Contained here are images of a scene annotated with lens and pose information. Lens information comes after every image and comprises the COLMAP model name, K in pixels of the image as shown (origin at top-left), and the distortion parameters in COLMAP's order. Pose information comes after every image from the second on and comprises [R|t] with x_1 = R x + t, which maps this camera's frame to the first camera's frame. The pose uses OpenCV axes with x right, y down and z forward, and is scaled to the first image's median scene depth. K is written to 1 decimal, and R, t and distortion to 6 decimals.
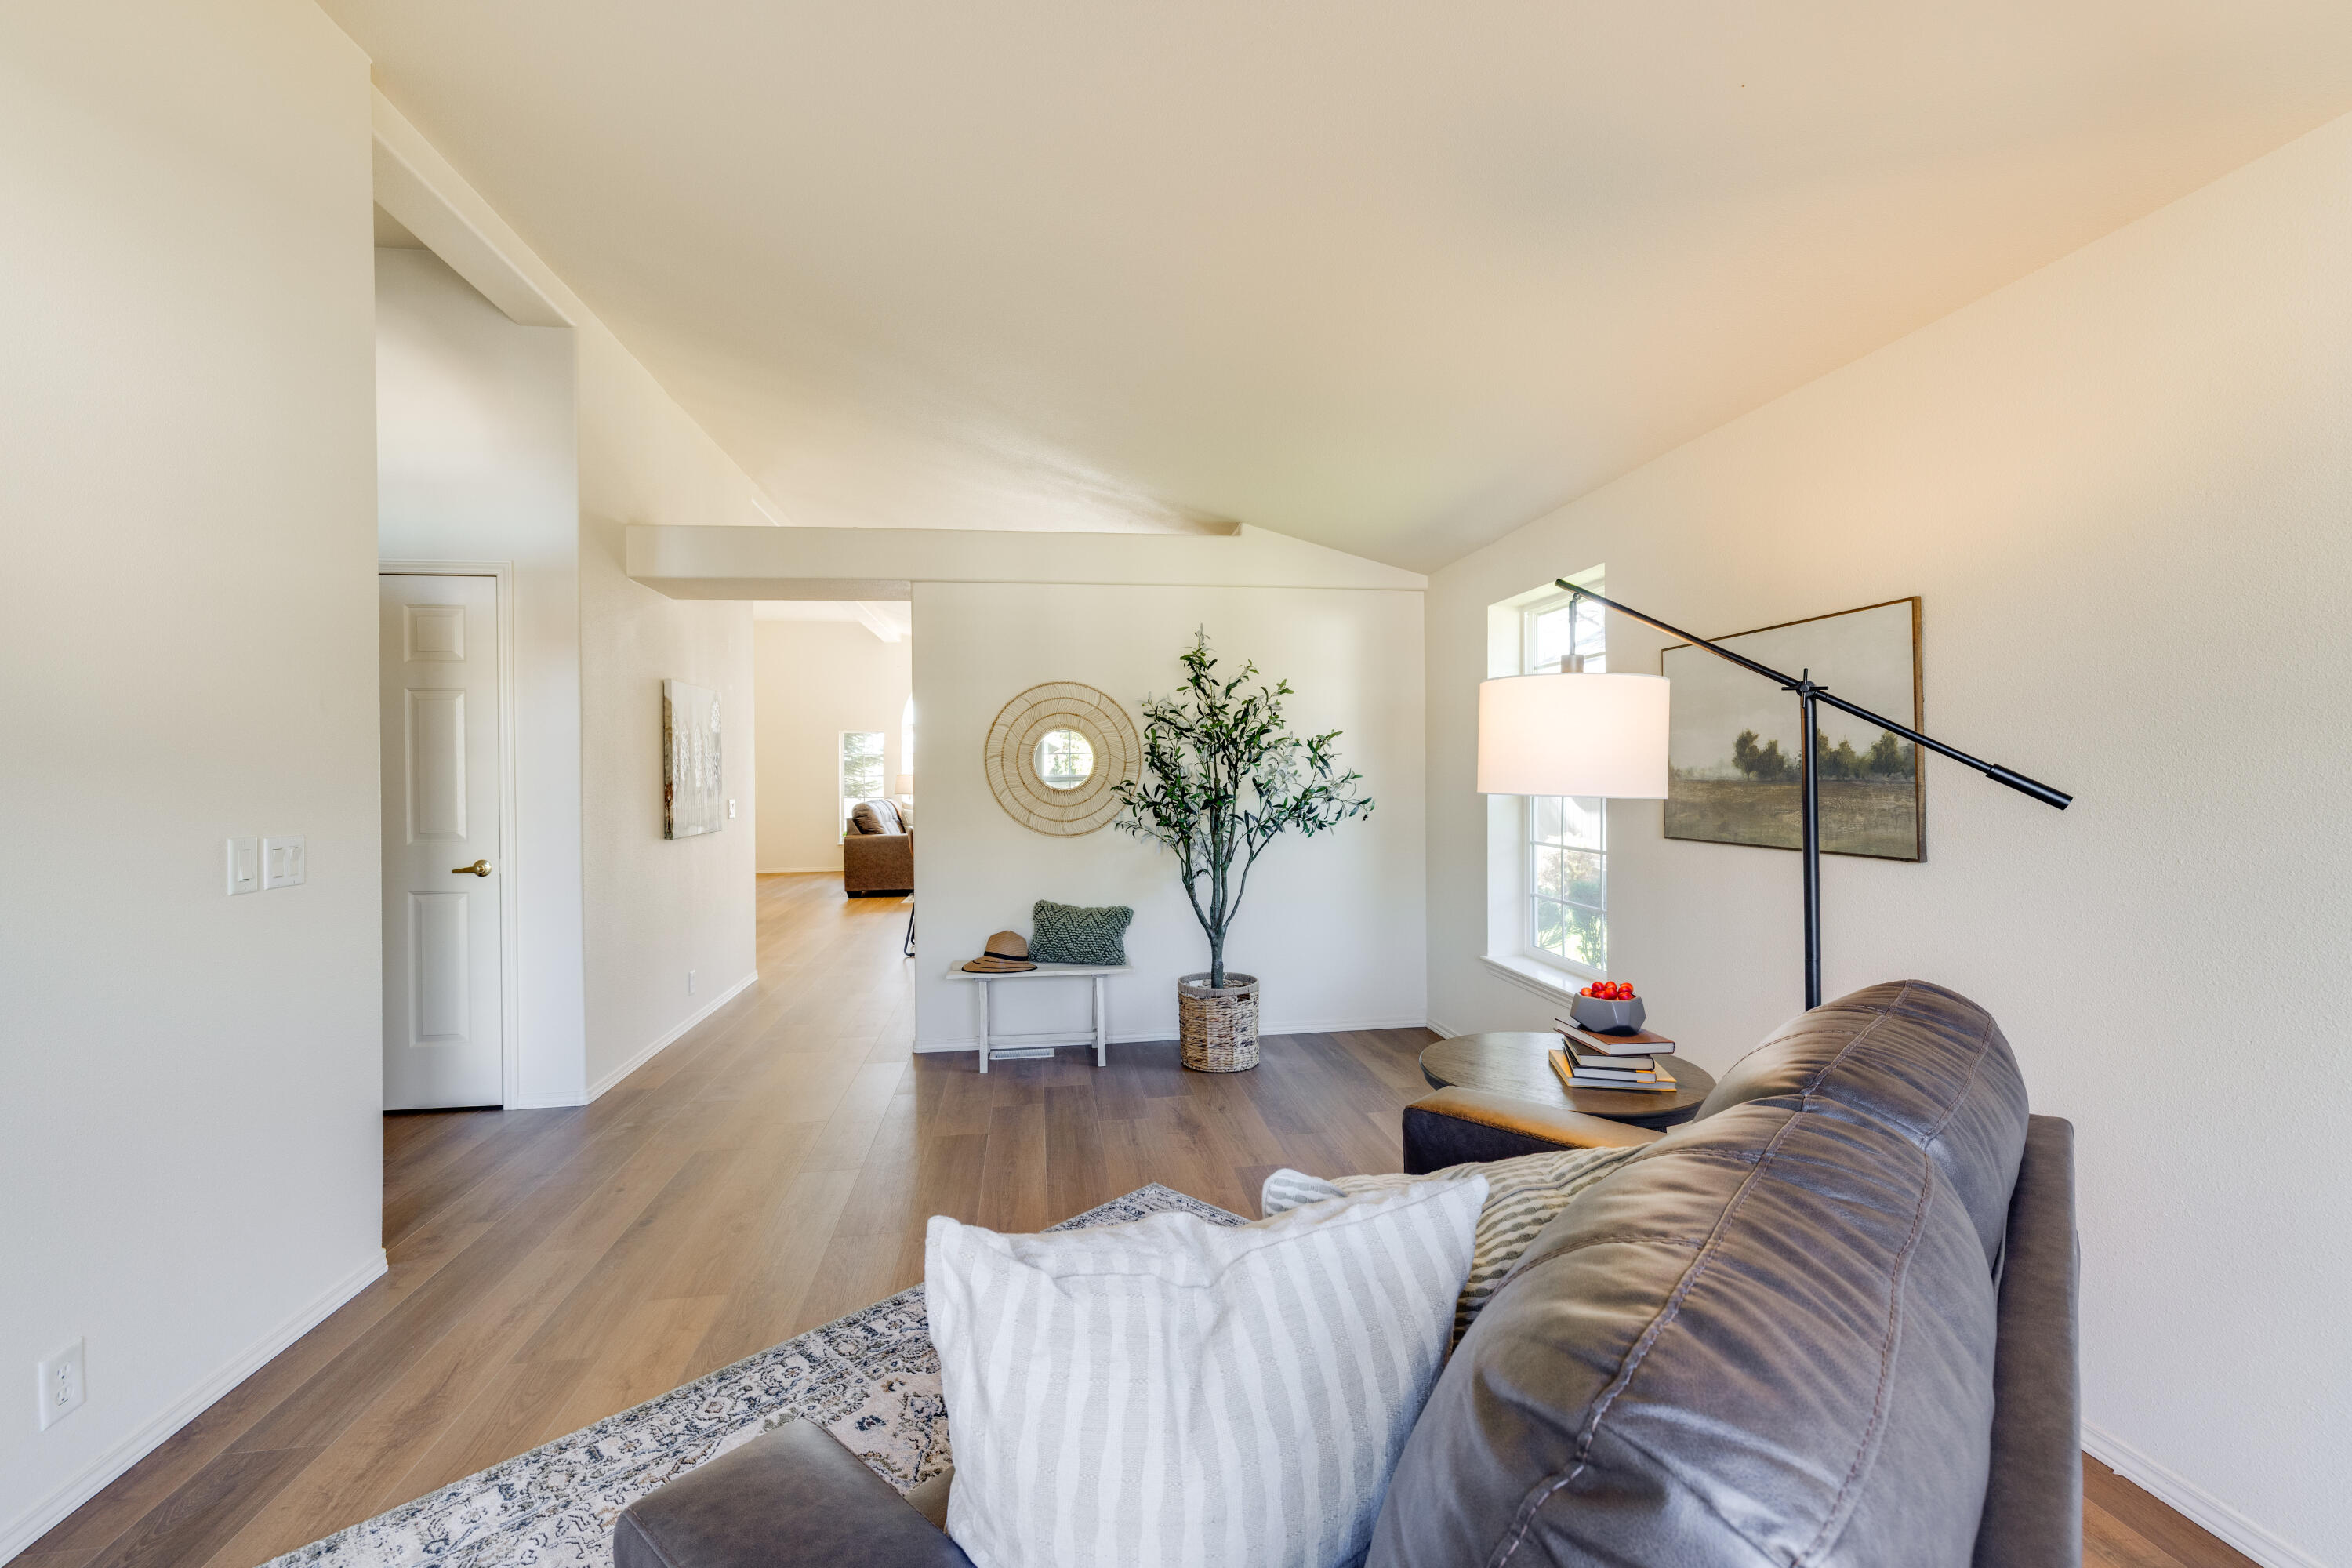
lens RADIAL K [[994.6, 0, 1176.0], [0, 994.6, 784.0], [0, 0, 1]] dist [-0.001051, -0.000007]
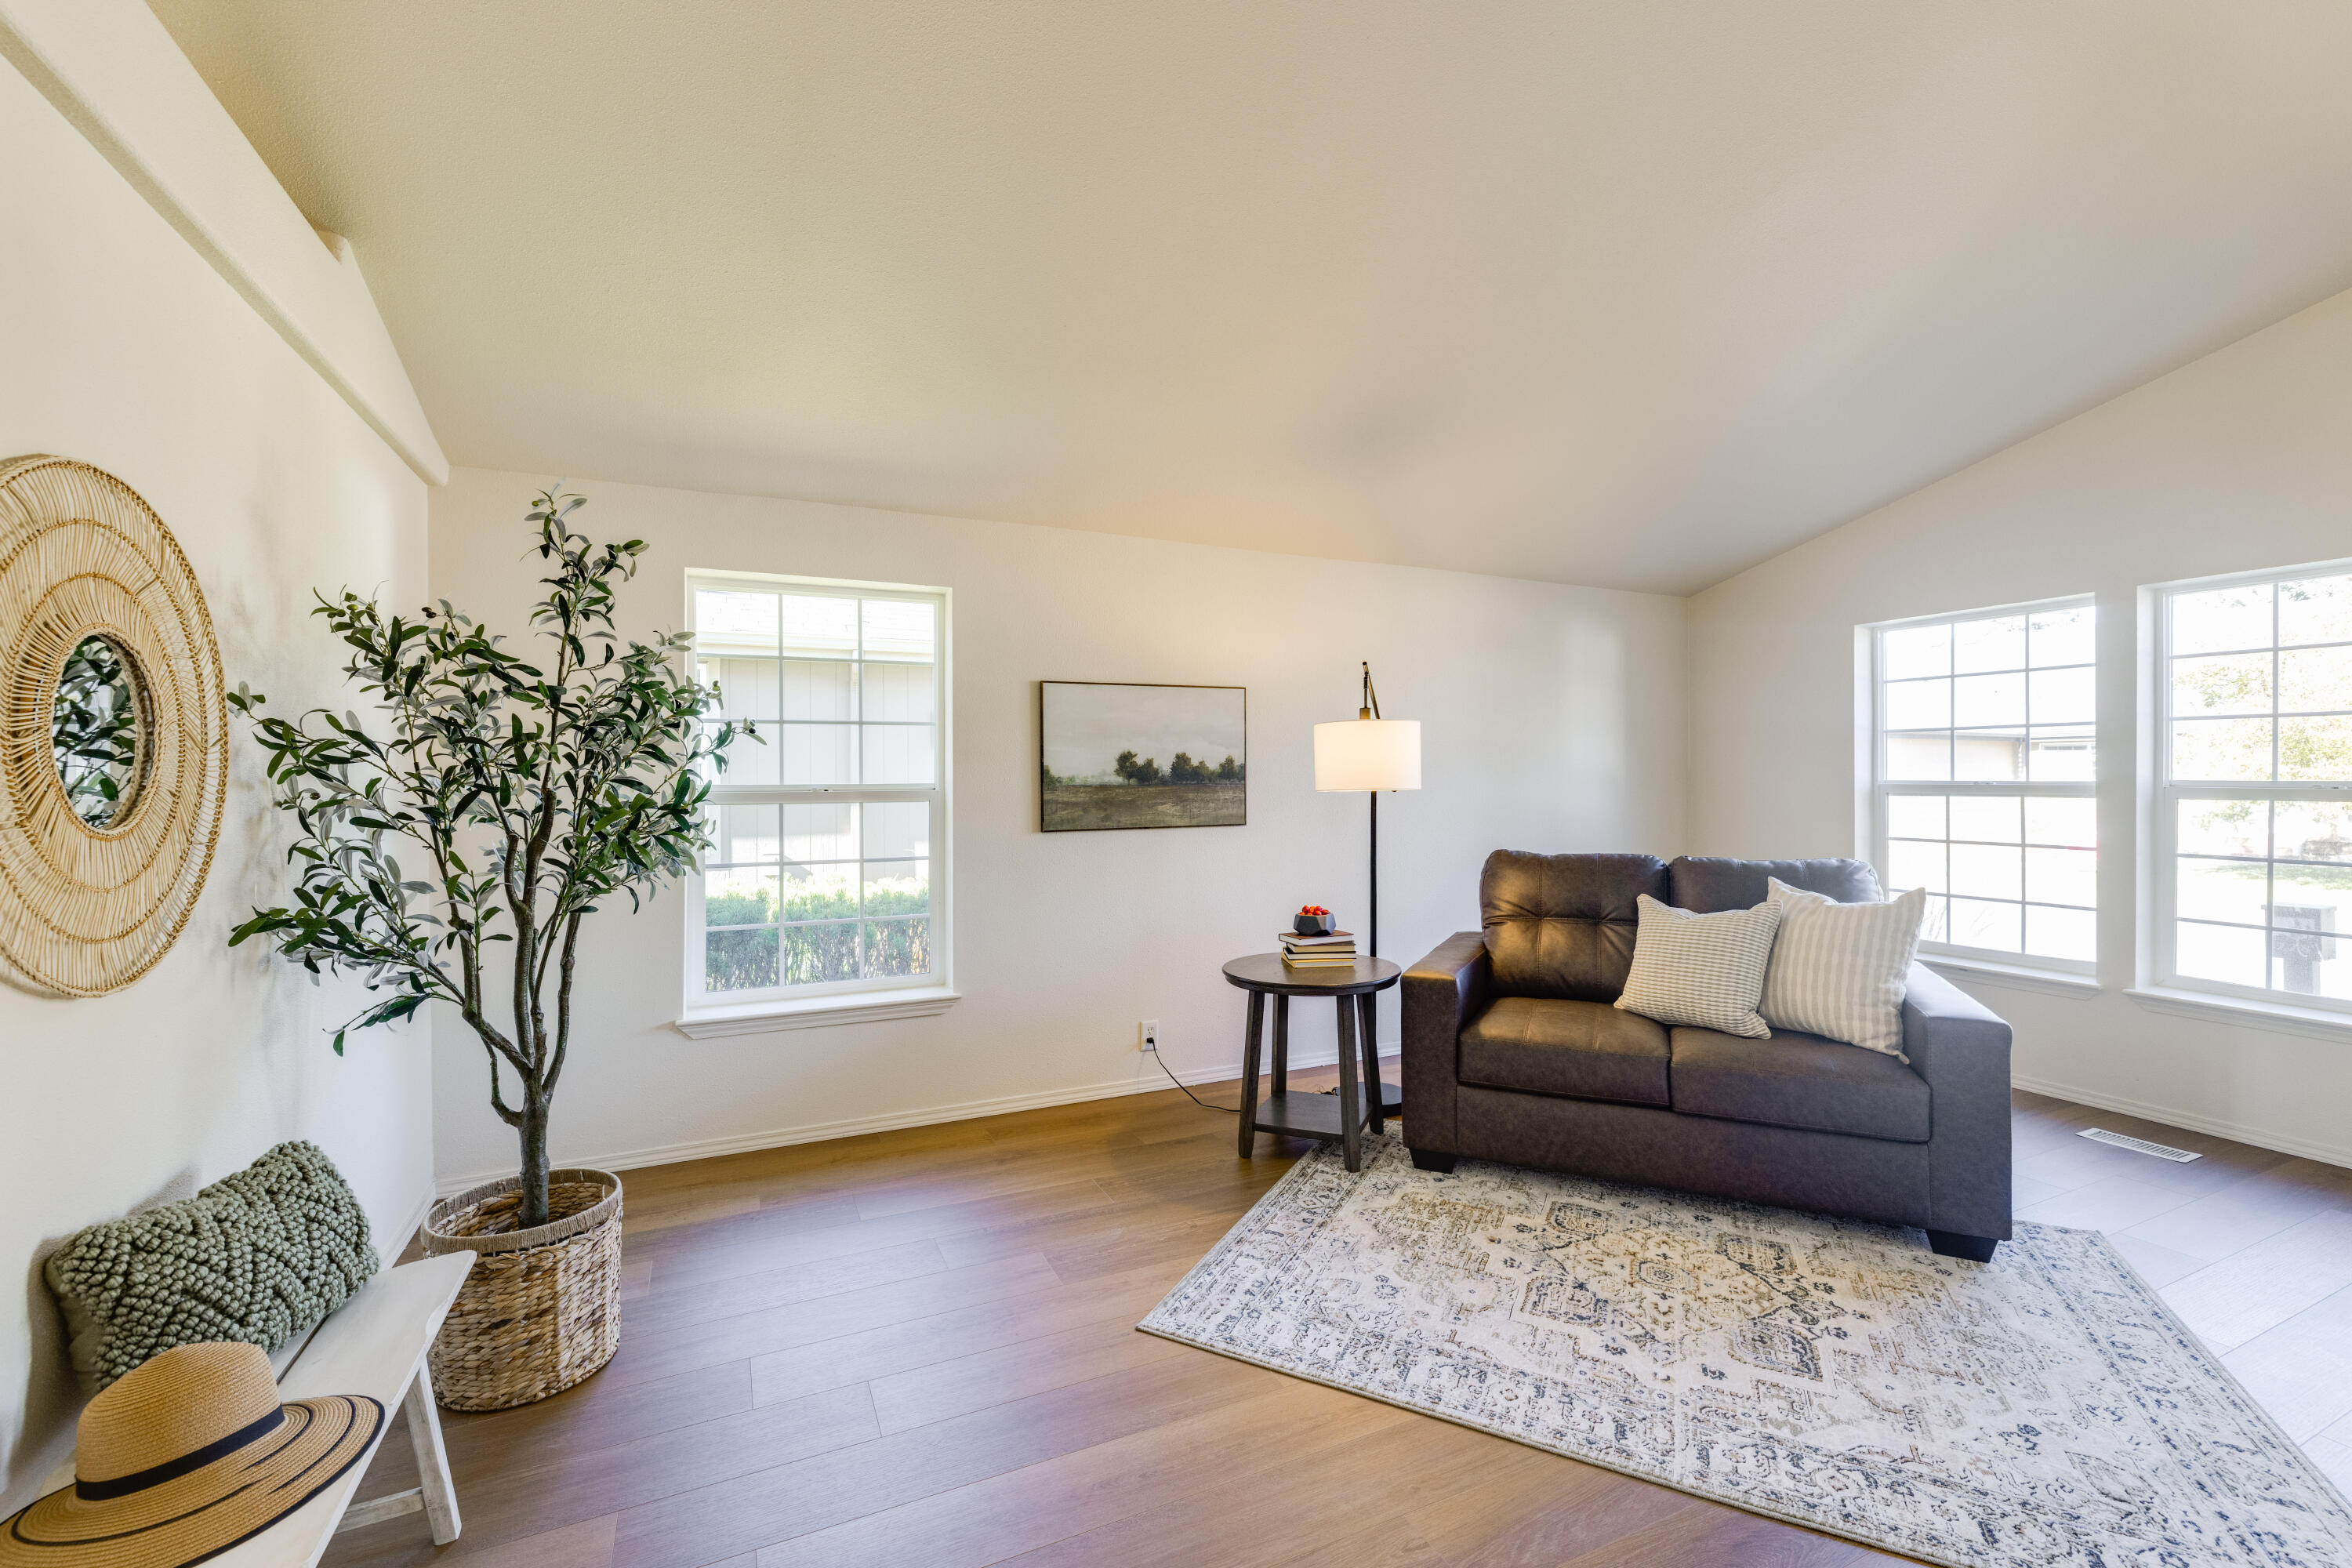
lens RADIAL K [[994.6, 0, 1176.0], [0, 994.6, 784.0], [0, 0, 1]] dist [-0.001051, -0.000007]
pose [[-0.291987, -0.003202, 0.956417, -0.881202], [0.016414, 0.999830, 0.008359, -0.016041], [-0.956281, 0.018139, -0.291885, 1.400352]]
